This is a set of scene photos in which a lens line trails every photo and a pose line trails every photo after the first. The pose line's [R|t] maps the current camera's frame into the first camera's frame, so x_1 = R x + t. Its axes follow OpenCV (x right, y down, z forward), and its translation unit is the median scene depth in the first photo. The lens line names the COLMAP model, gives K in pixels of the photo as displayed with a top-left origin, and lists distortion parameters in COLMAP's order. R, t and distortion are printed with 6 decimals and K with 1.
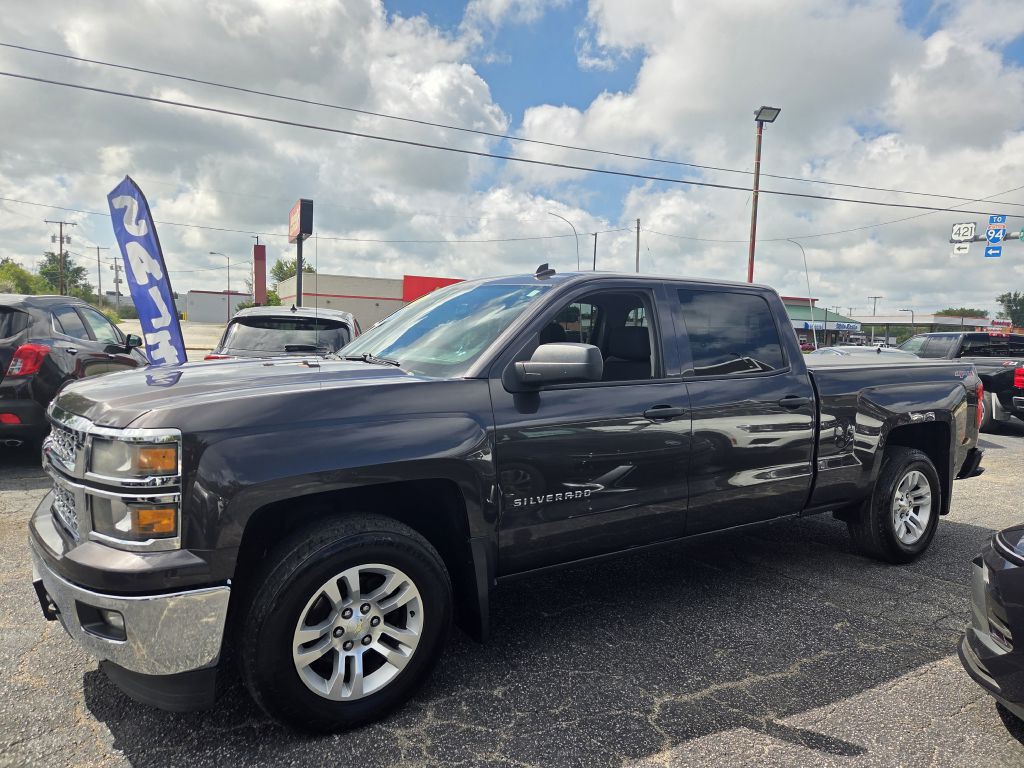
lens RADIAL K [[695.9, 0, 514.9], [0, 695.9, 375.9], [0, 0, 1]] dist [0.067613, -0.046794]
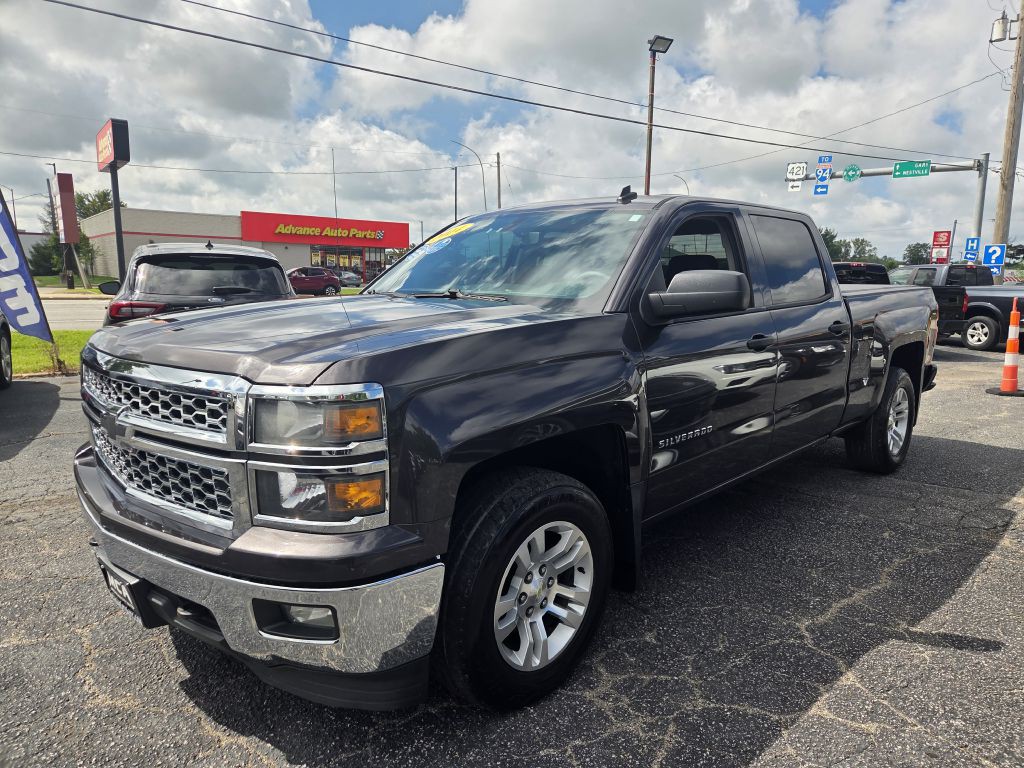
lens RADIAL K [[699.8, 0, 524.0], [0, 699.8, 386.0], [0, 0, 1]] dist [0.073388, -0.056044]
pose [[0.972335, -0.056142, 0.226743, -0.367320], [0.033720, 0.994256, 0.101582, 0.001664], [-0.231143, -0.091126, 0.968643, 0.126546]]
